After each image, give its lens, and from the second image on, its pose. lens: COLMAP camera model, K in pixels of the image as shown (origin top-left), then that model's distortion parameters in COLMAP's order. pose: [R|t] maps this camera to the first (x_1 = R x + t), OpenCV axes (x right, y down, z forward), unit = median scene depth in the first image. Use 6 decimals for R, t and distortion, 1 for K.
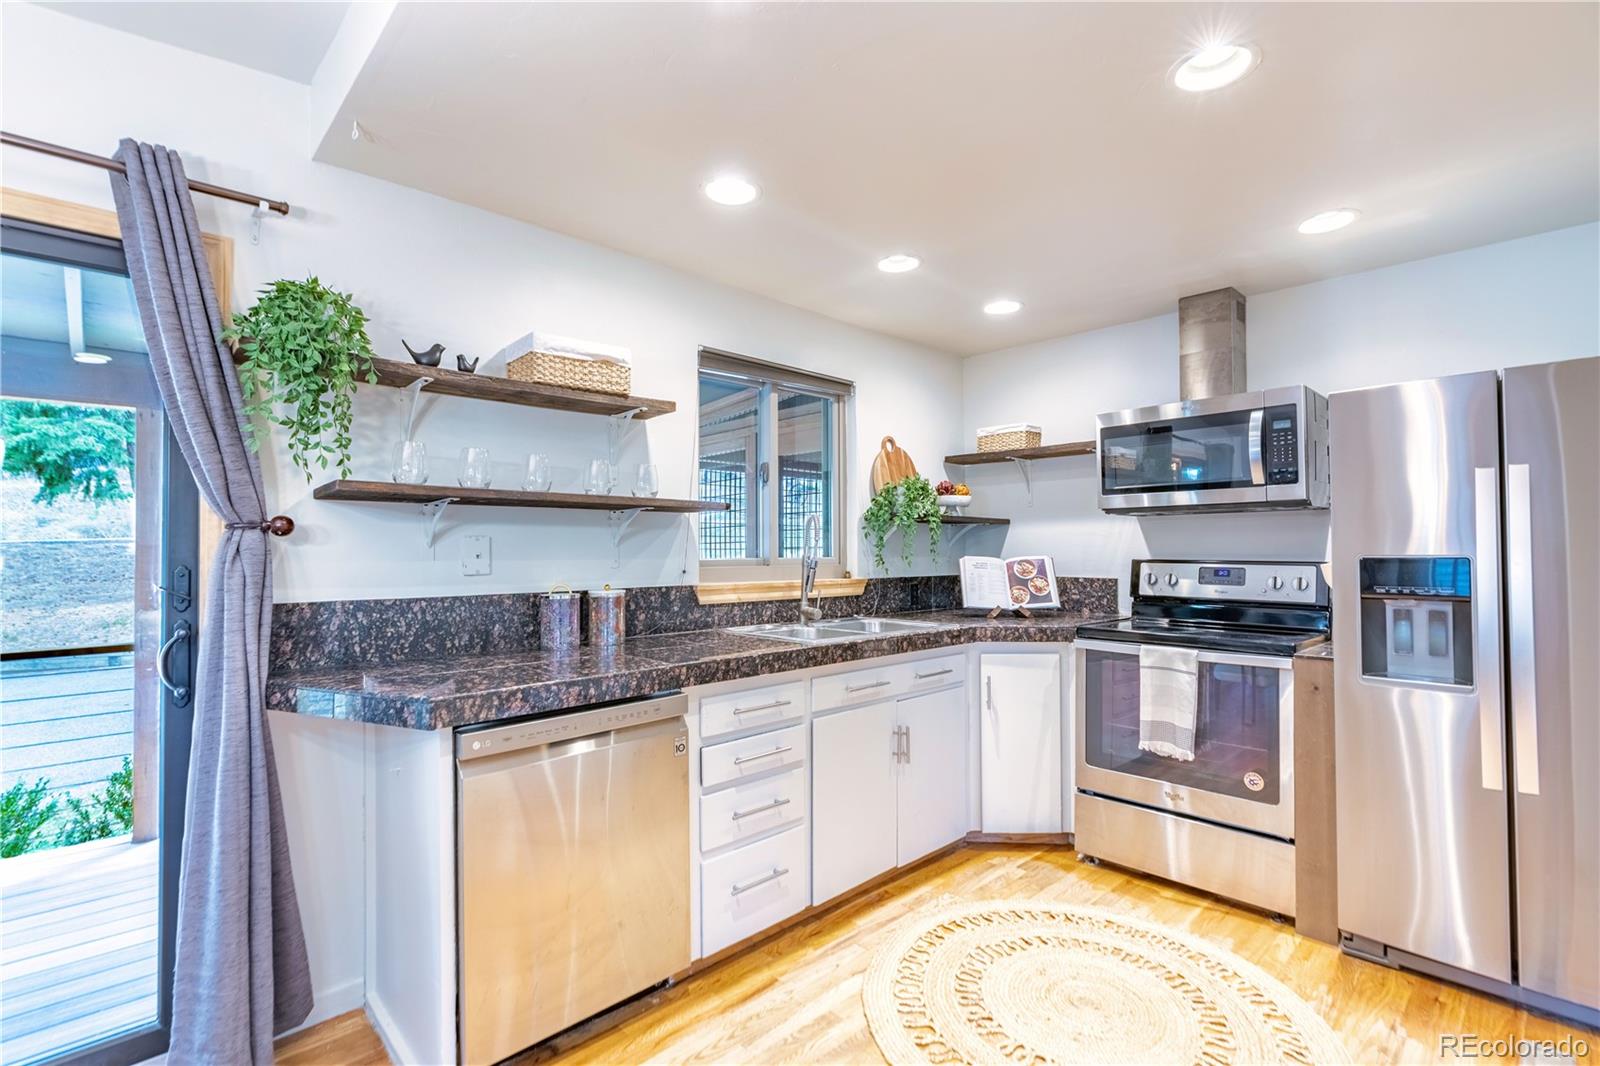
lens RADIAL K [[735.2, 0, 805.9], [0, 735.2, 534.0], [0, 0, 1]] dist [-0.004477, 0.000820]
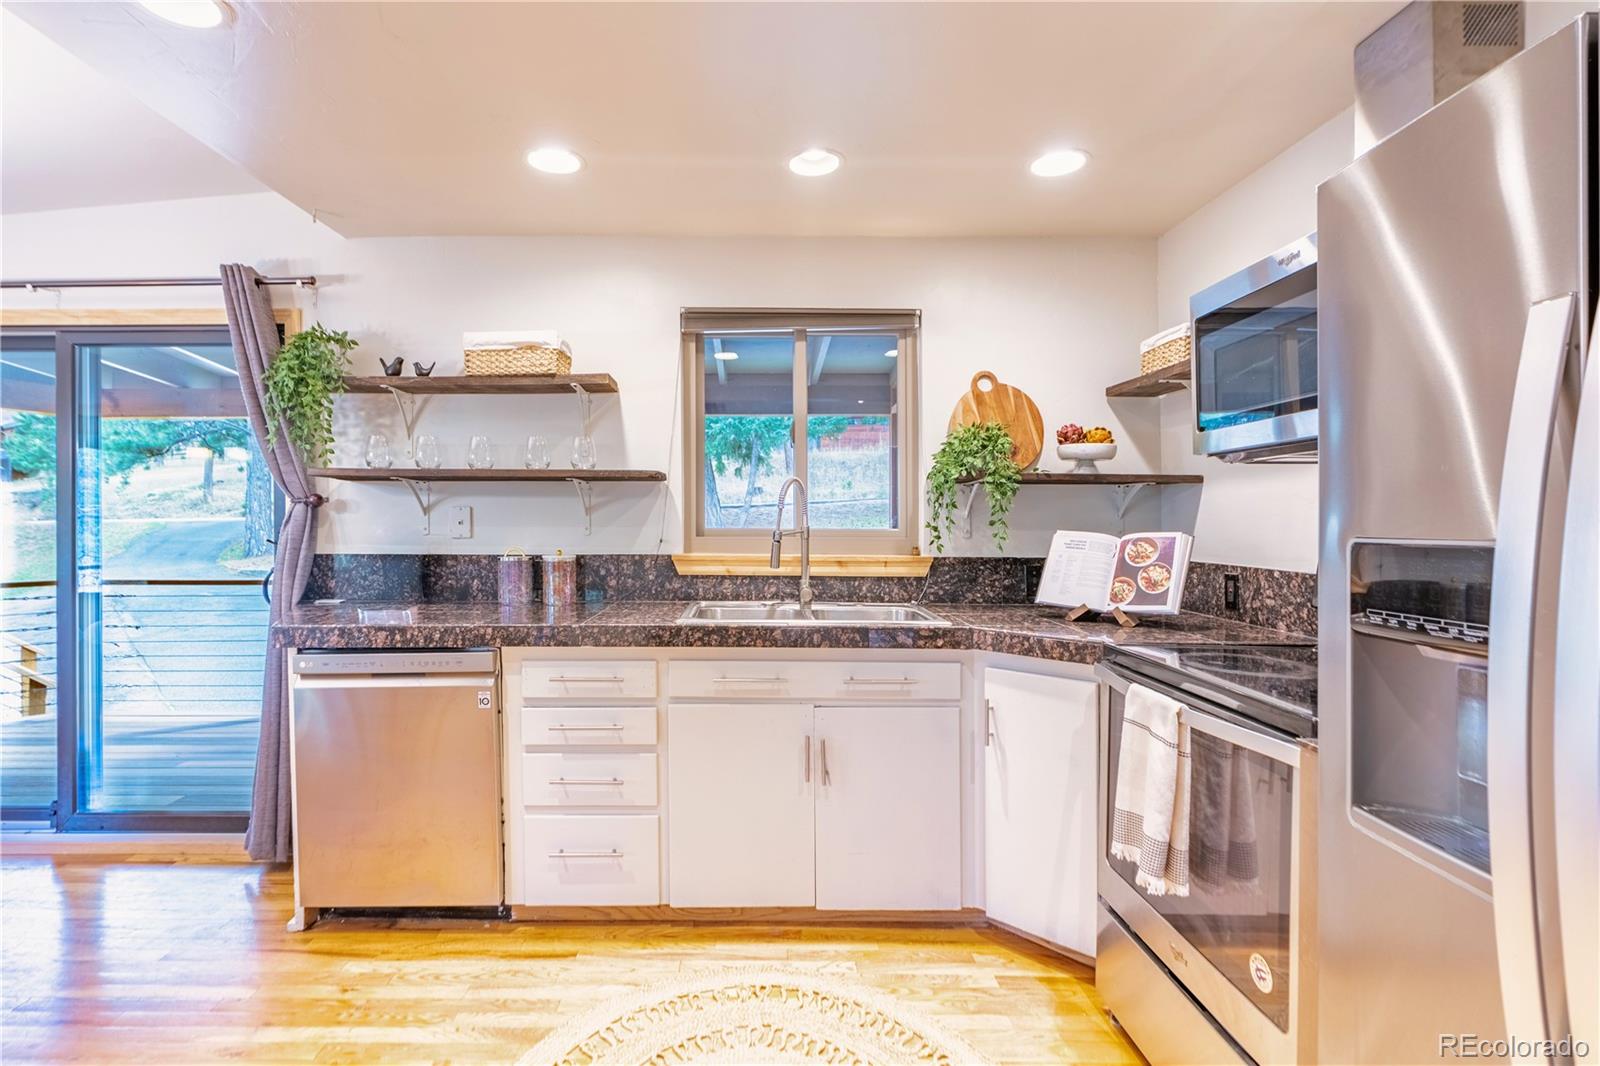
lens RADIAL K [[784.2, 0, 747.8], [0, 784.2, 519.1], [0, 0, 1]] dist [0.001690, -0.000116]
pose [[0.717945, 0.007300, -0.696062, 0.677924], [0.009615, 0.999746, 0.020403, 0.001407], [0.696034, -0.021341, 0.717692, 0.330115]]
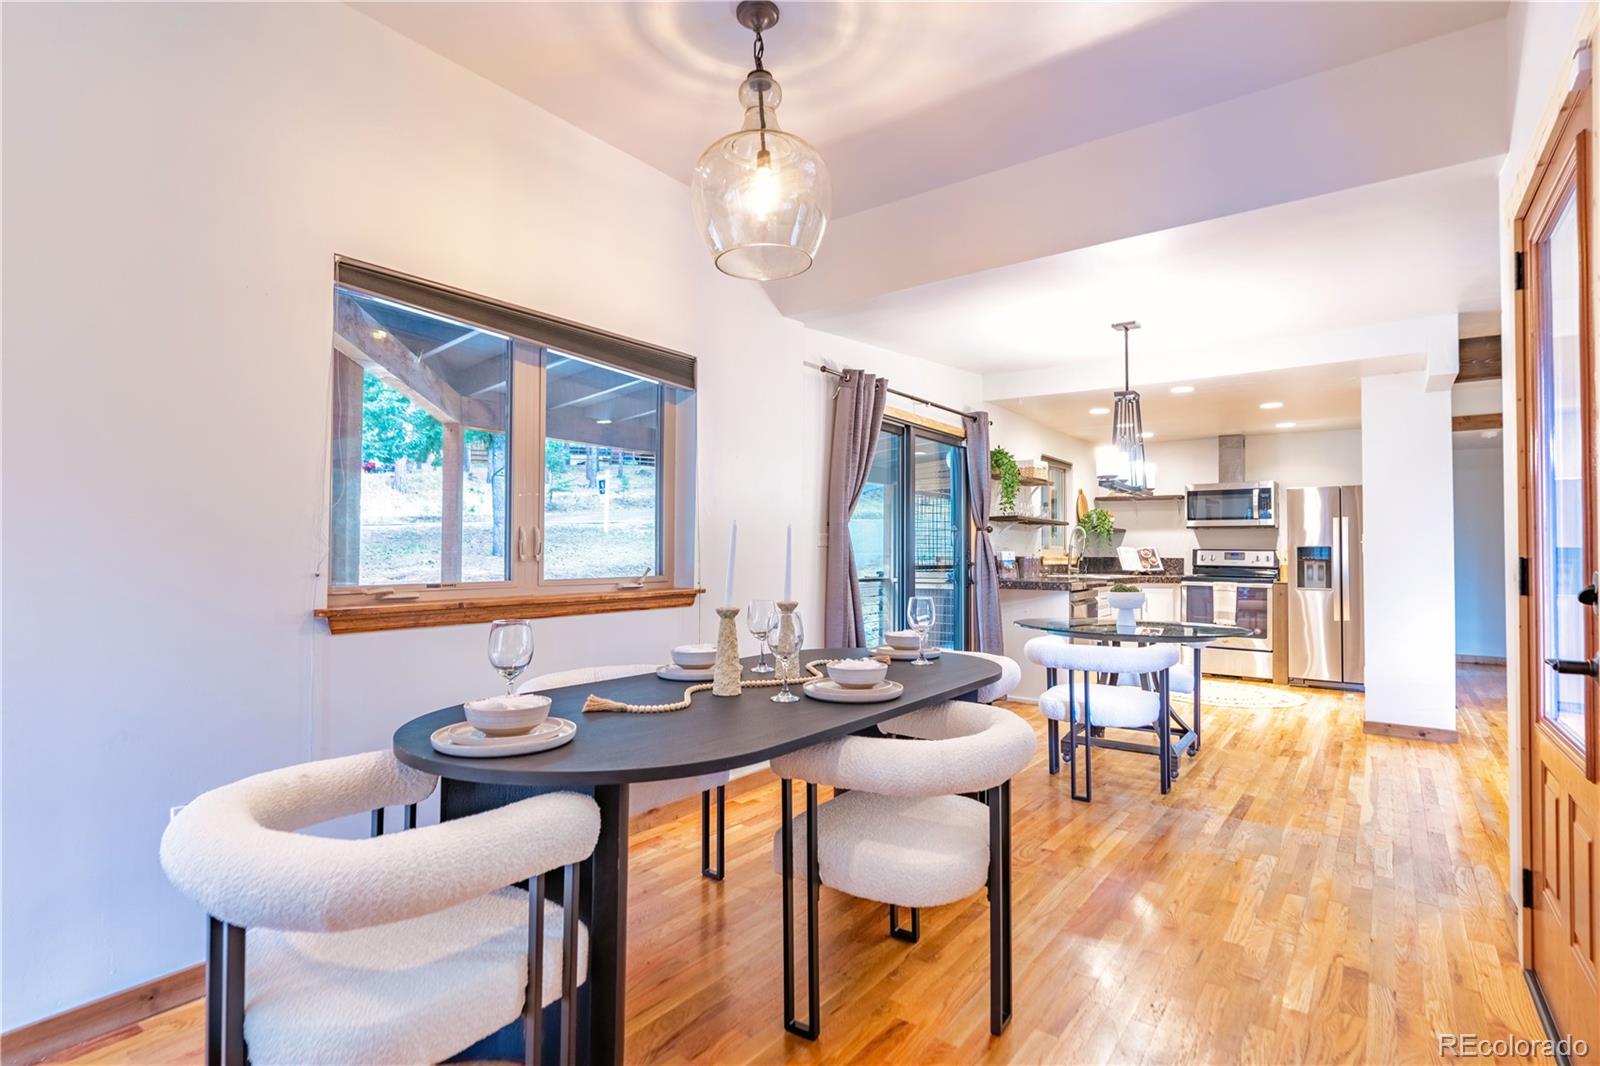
lens RADIAL K [[800.1, 0, 803.5], [0, 800.1, 536.7], [0, 0, 1]] dist [0.001045, -0.000309]
pose [[0.982729, 0.017111, 0.184256, -1.434686], [-0.016899, 0.999853, -0.002723, 0.029521], [-0.184276, -0.000437, 0.982875, -1.435698]]
